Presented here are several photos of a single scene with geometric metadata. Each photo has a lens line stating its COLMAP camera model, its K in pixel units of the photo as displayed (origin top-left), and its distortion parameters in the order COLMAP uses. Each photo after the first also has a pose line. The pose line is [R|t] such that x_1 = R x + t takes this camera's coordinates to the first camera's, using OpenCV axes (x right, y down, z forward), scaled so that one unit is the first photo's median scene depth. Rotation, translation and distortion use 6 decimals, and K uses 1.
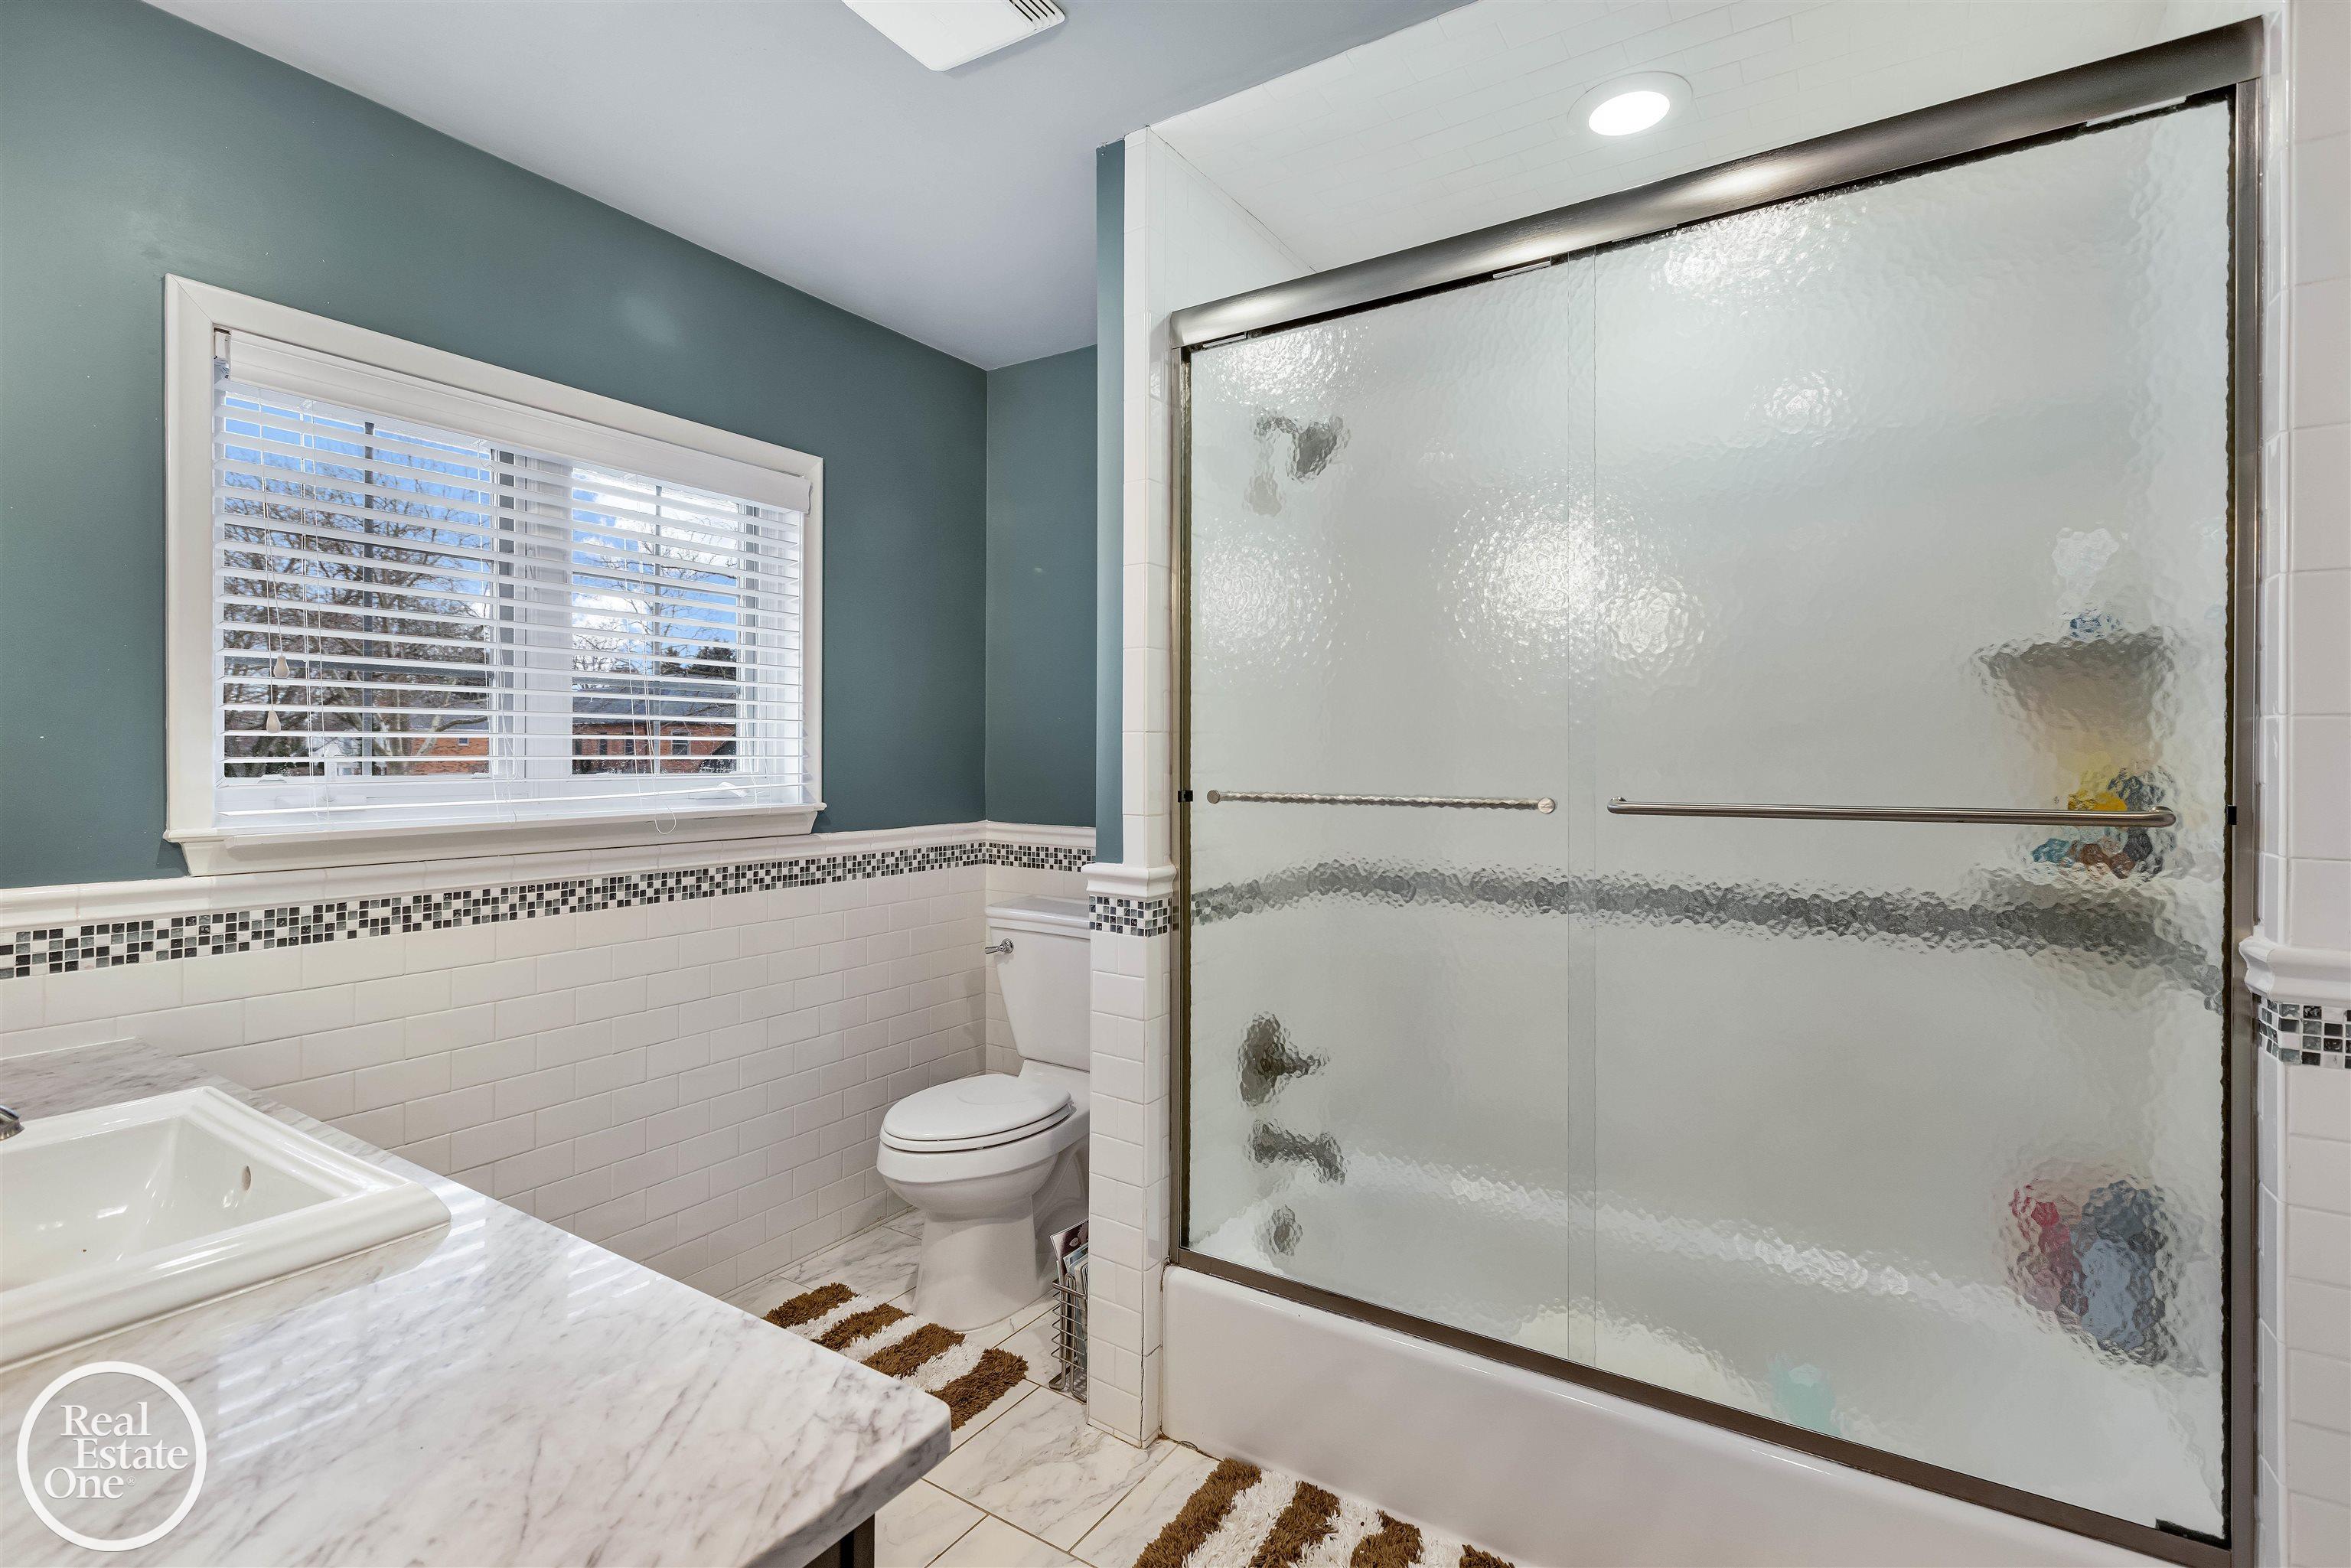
lens RADIAL K [[1057.3, 0, 1193.3], [0, 1057.3, 765.1], [0, 0, 1]] dist [0.005751, -0.000128]
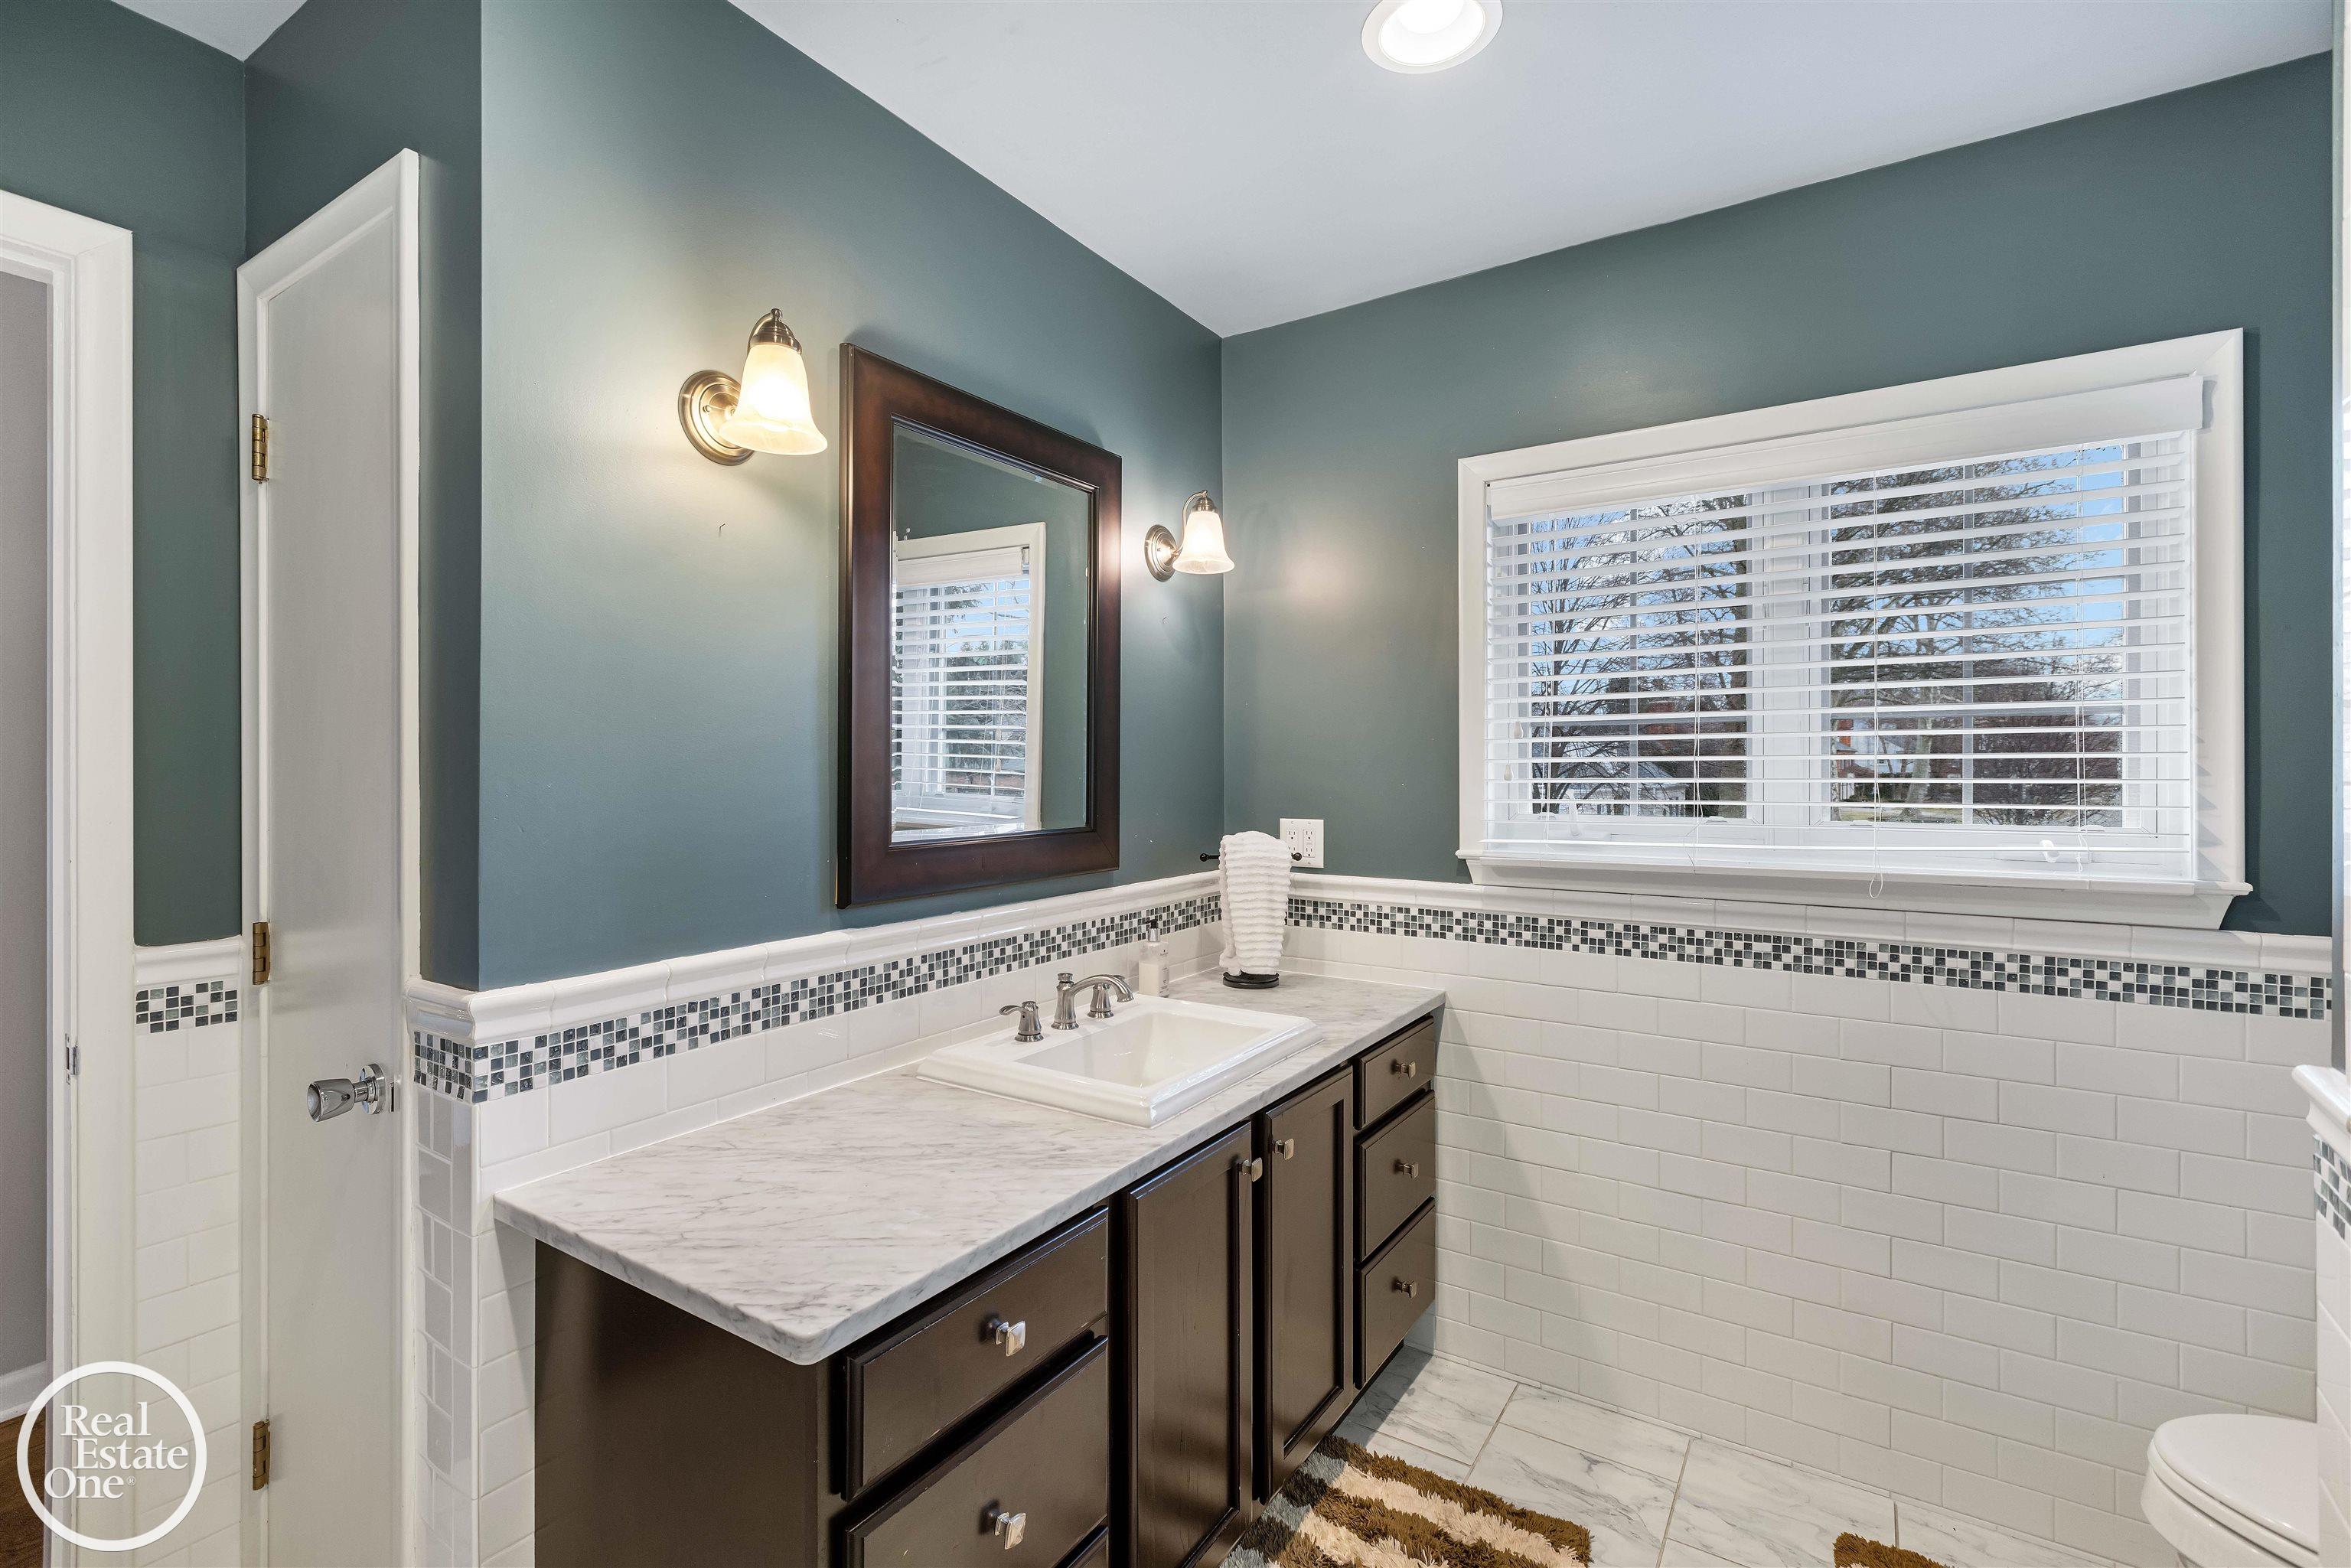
lens RADIAL K [[1057.3, 0, 1188.3], [0, 1057.3, 778.2], [0, 0, 1]] dist [0.005751, -0.000128]
pose [[-0.002739, 0.001475, -0.999995, 0.366642], [-0.011284, 0.999935, 0.001506, -0.026664], [0.999933, 0.011288, -0.002722, 0.505019]]
